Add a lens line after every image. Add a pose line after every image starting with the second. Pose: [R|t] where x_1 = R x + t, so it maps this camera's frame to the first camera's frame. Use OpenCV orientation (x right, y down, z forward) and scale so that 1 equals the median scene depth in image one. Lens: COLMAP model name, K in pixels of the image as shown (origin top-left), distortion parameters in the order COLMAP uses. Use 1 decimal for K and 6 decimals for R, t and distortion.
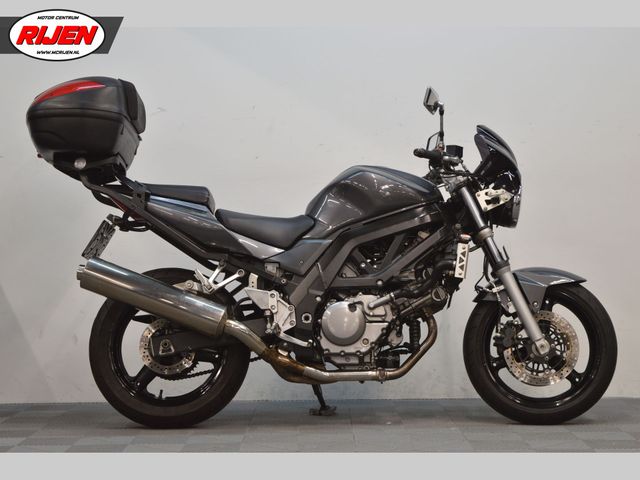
lens RADIAL K [[1400.6, 0, 320.0], [0, 1400.6, 240.0], [0, 0, 1]] dist [0.026558, 0.114211]
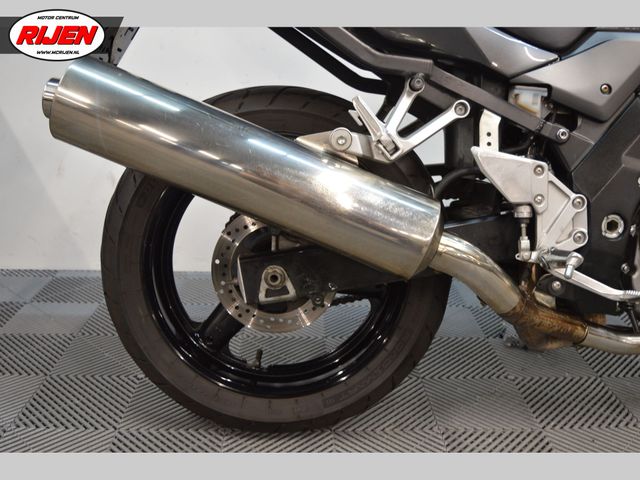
lens RADIAL K [[643.2, 0, 320.0], [0, 643.2, 240.0], [0, 0, 1]] dist [-0.014491, -0.008641]
pose [[0.998764, 0.026093, 0.042315, -0.104493], [-0.037349, 0.955600, 0.292289, 0.006835], [-0.032810, -0.293508, 0.955393, 0.814256]]
